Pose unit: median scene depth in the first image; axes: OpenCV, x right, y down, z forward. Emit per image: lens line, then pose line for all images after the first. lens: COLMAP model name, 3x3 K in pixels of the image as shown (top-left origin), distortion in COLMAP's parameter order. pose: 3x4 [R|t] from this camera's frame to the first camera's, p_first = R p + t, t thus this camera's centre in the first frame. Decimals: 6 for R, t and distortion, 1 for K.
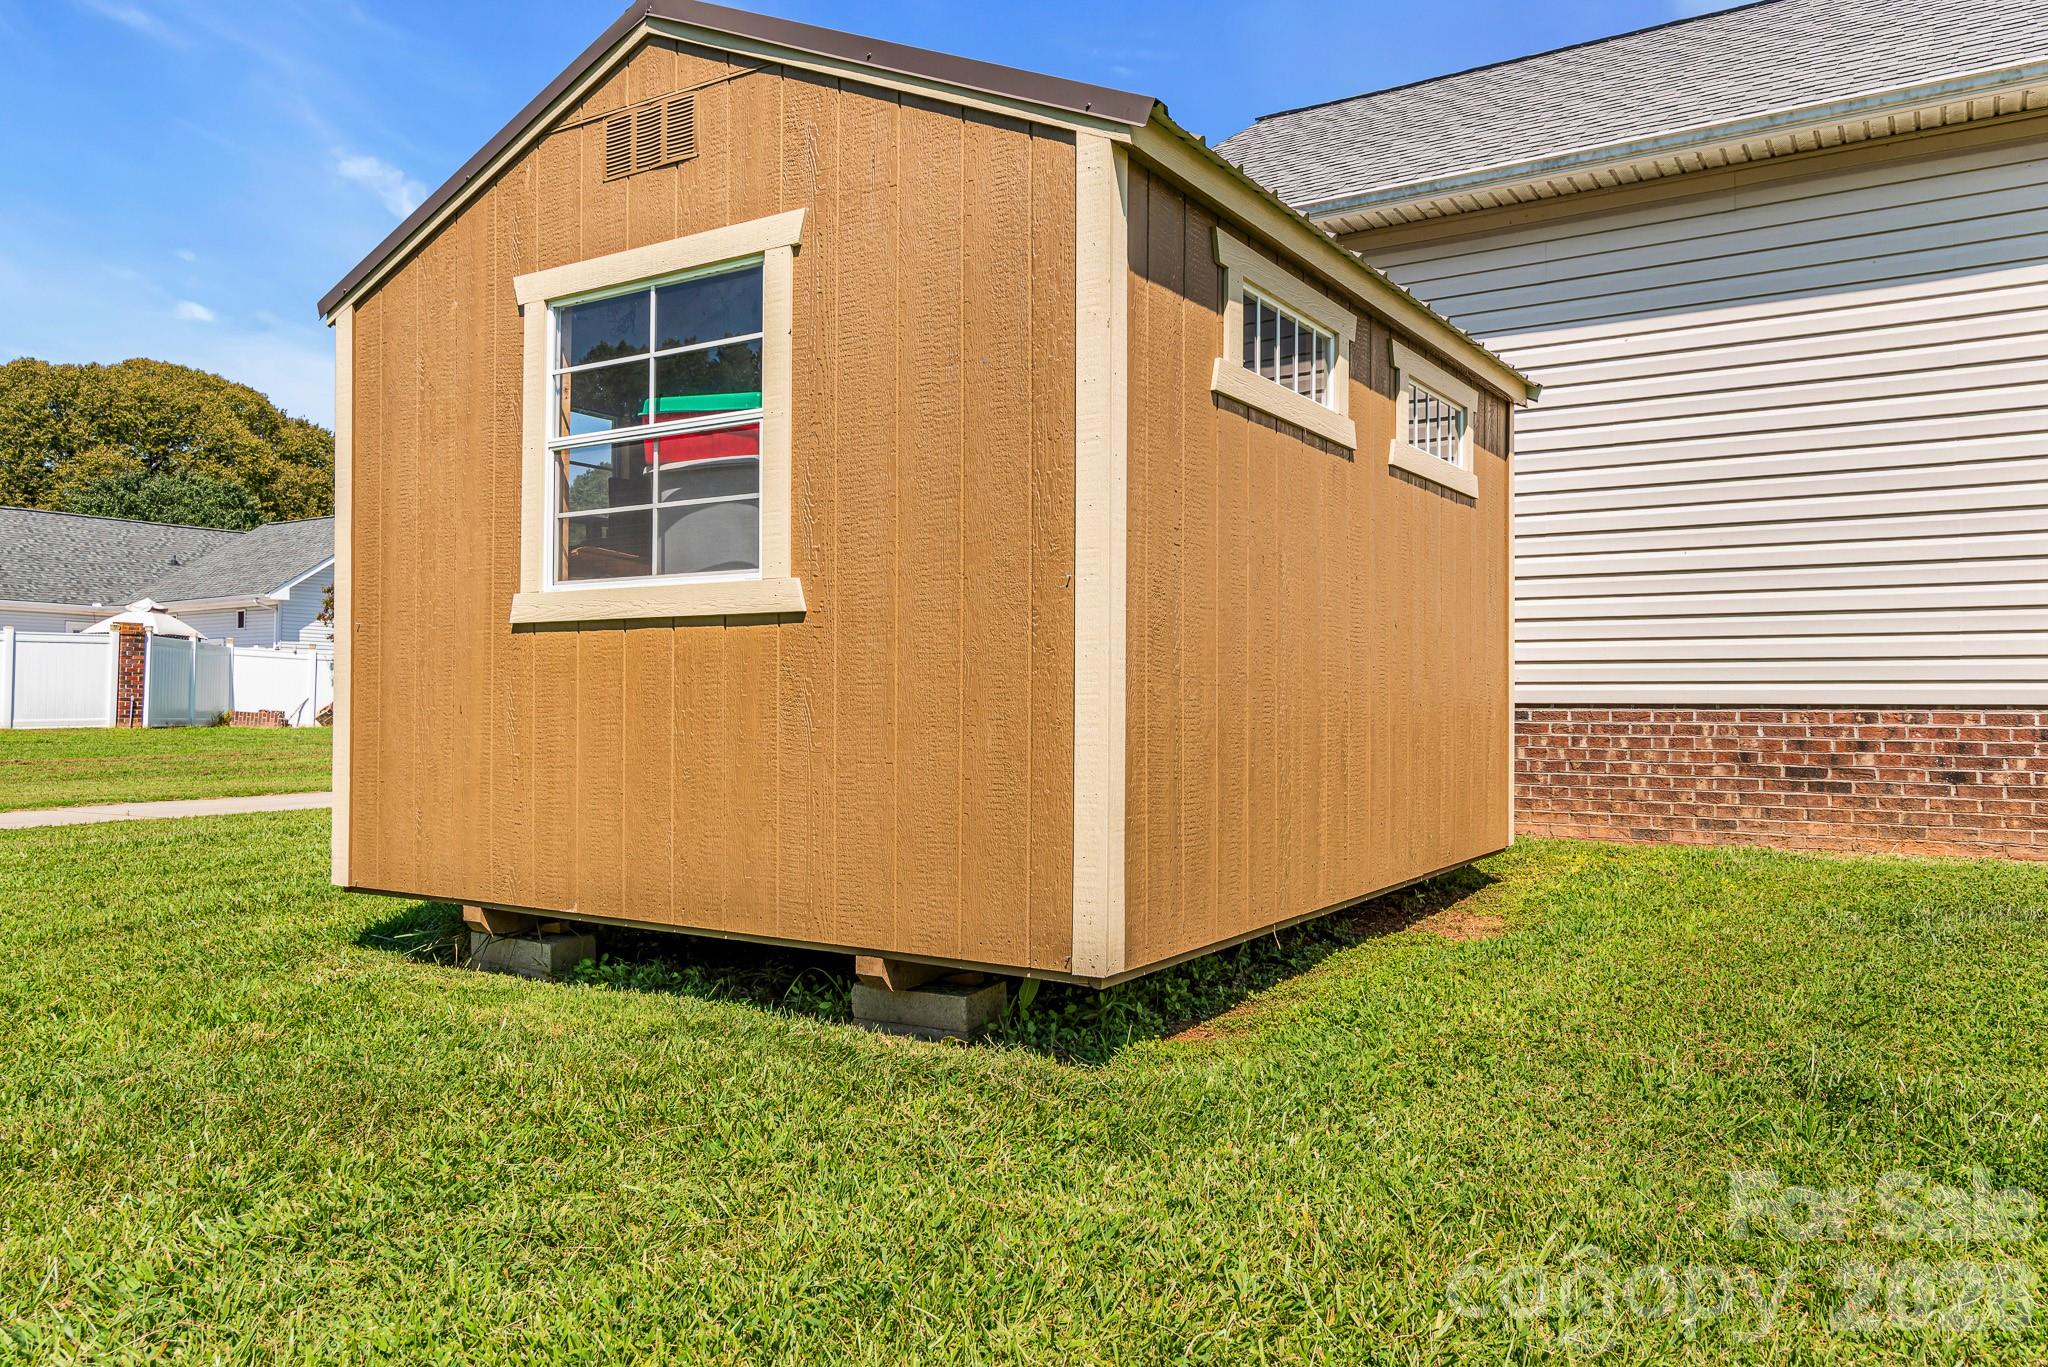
lens RADIAL K [[1486.7, 0, 1024.0], [0, 1486.7, 683.5], [0, 0, 1]] dist [-0.007002, -0.003761]
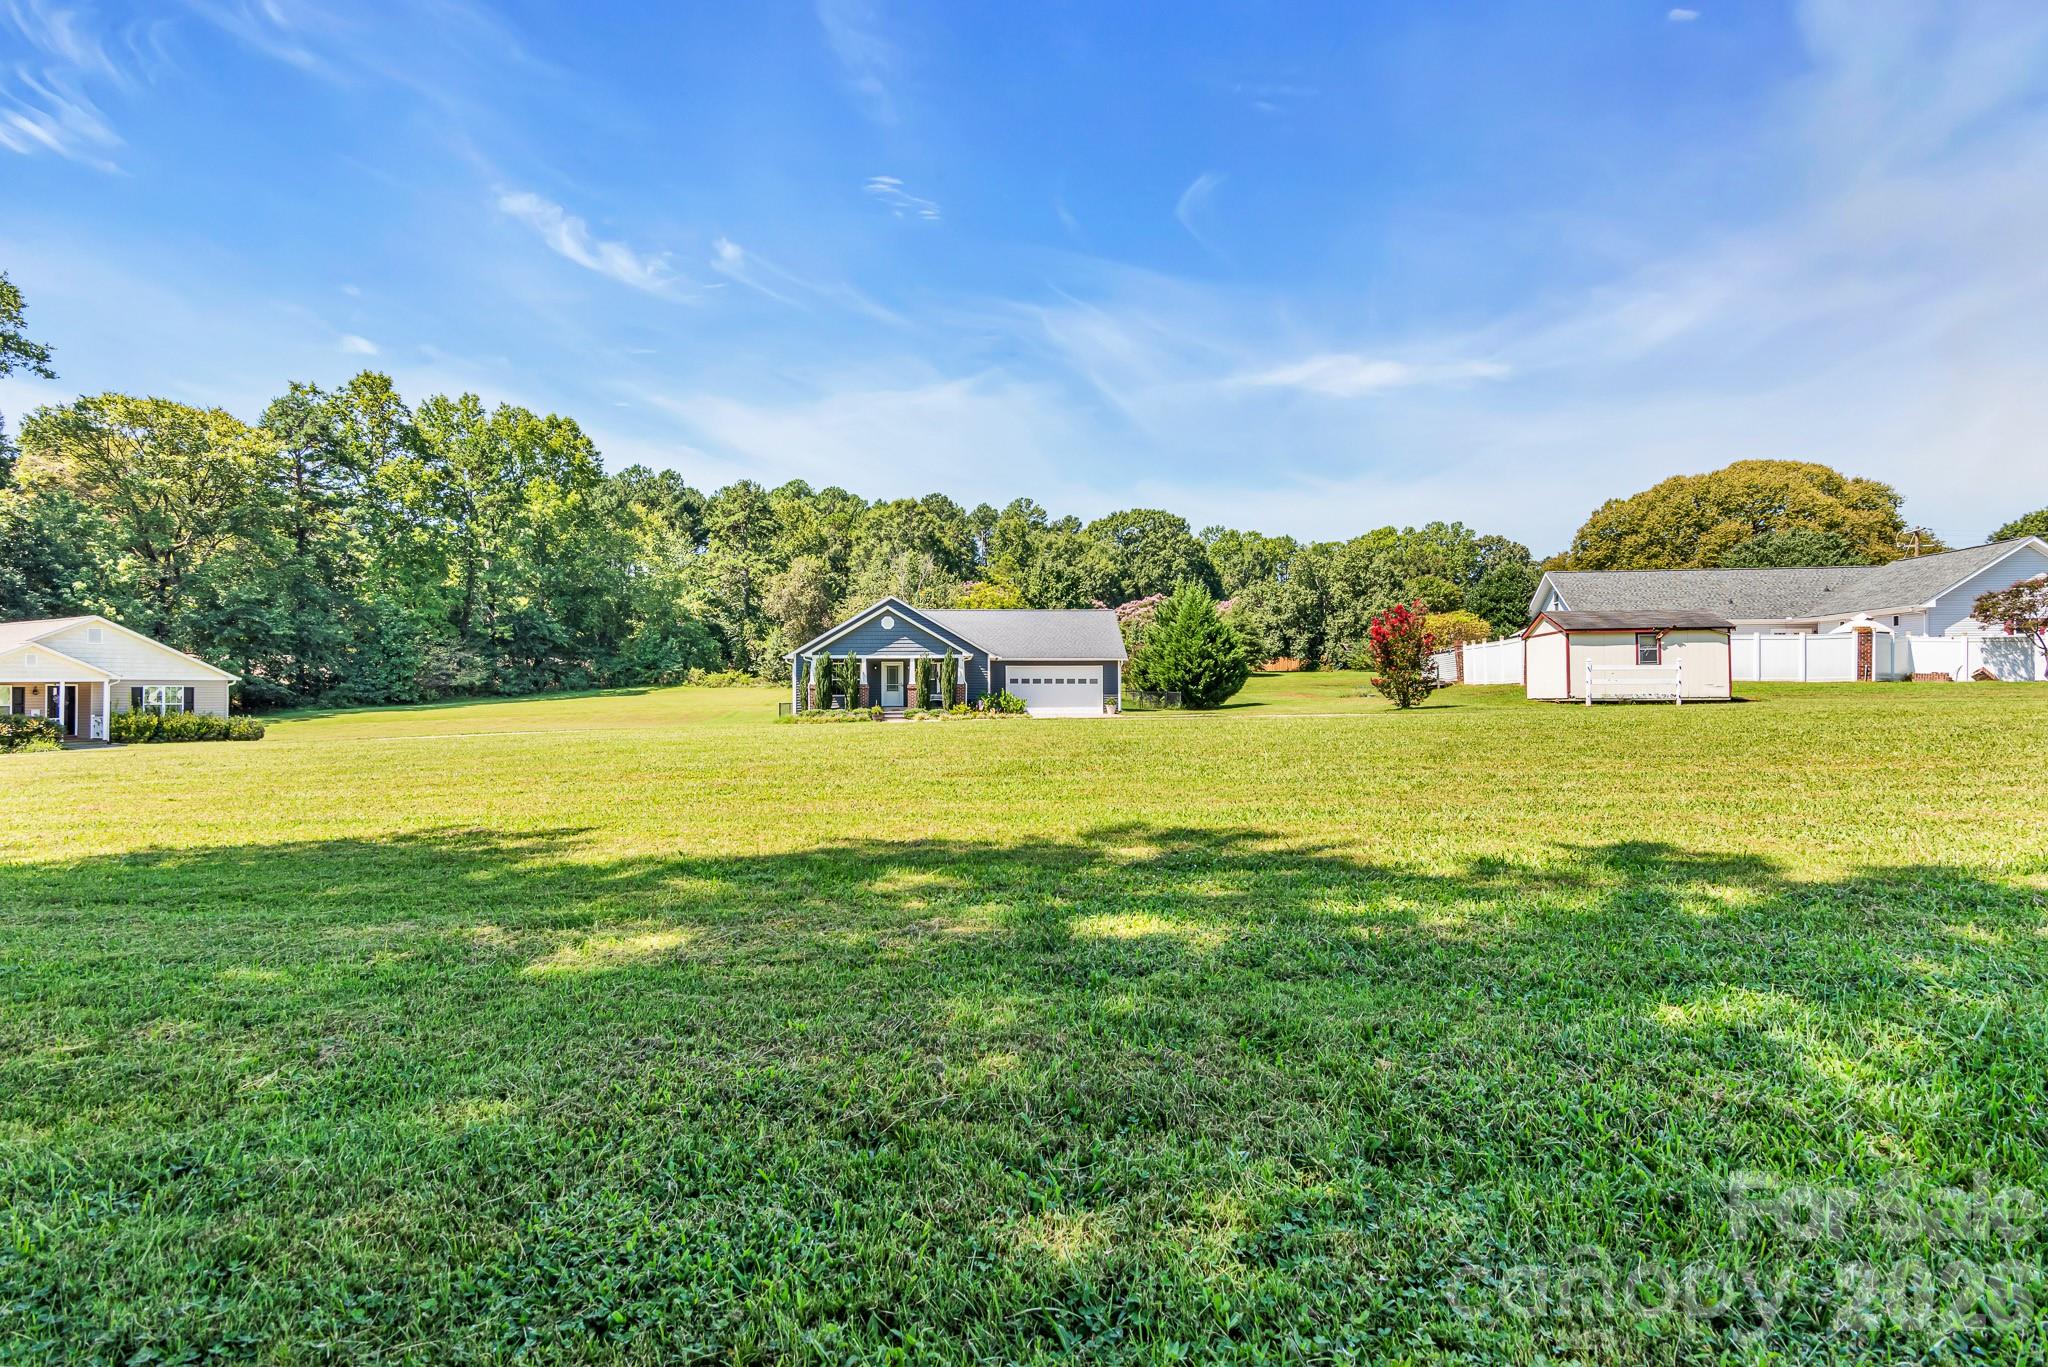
lens RADIAL K [[967.0, 0, 1021.5], [0, 967.0, 702.5], [0, 0, 1]] dist [-0.020735, 0.000553]
pose [[0.413087, 0.003807, -0.910684, 0.042996], [0.027121, 0.999496, 0.016480, 0.004536], [0.910288, -0.031506, 0.412776, -0.324696]]
